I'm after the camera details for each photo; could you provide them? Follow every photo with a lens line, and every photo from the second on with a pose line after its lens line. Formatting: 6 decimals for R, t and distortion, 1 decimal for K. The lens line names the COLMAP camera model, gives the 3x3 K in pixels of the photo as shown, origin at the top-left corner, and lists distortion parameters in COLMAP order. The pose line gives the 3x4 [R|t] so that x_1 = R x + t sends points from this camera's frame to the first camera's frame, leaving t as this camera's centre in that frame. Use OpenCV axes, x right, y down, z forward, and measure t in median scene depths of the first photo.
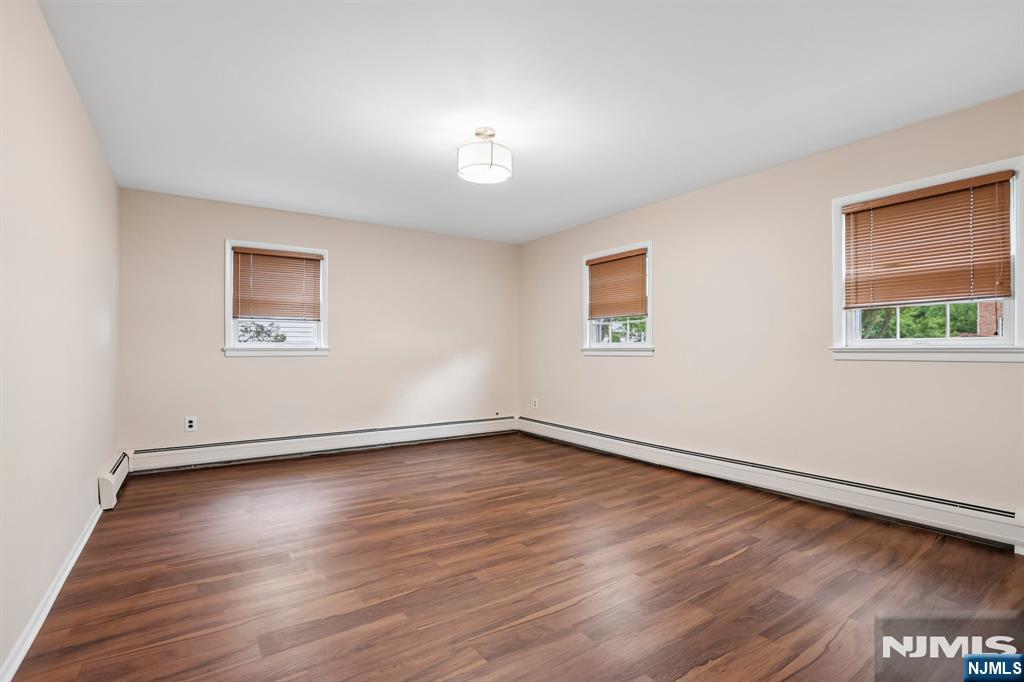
lens RADIAL K [[476.0, 0, 515.6], [0, 476.0, 340.7], [0, 0, 1]] dist [-0.063199, 0.026514]
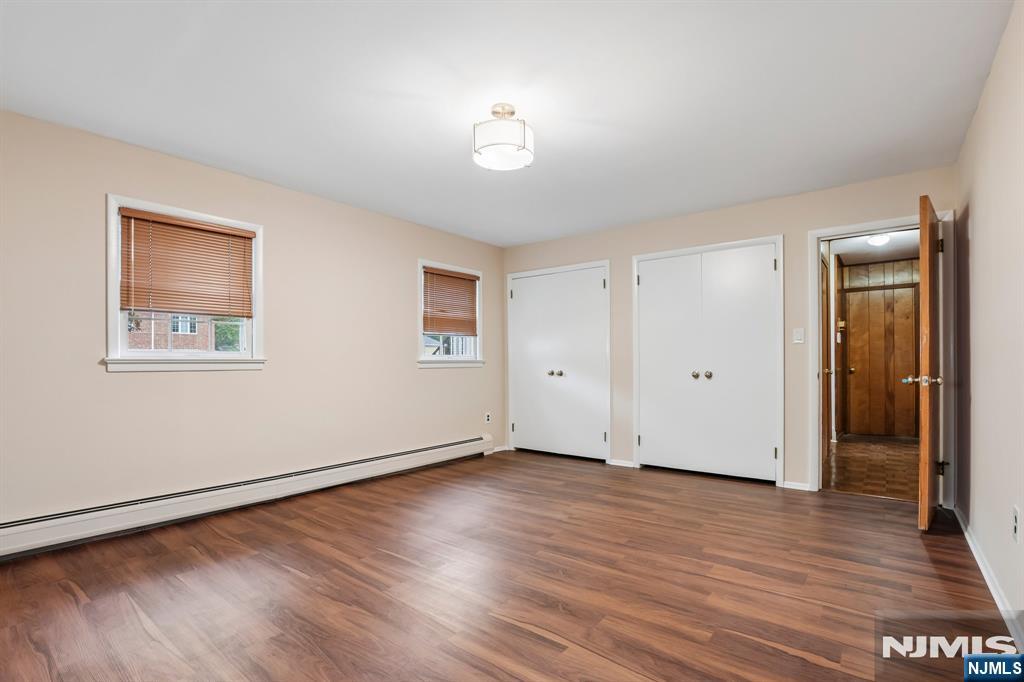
lens RADIAL K [[473.8, 0, 515.9], [0, 473.8, 358.7], [0, 0, 1]] dist [-0.060086, 0.021217]
pose [[-0.285967, 0.002632, 0.958236, -0.844075], [-0.022209, 0.999709, -0.009373, 0.018317], [-0.957982, -0.023962, -0.285826, 1.151739]]
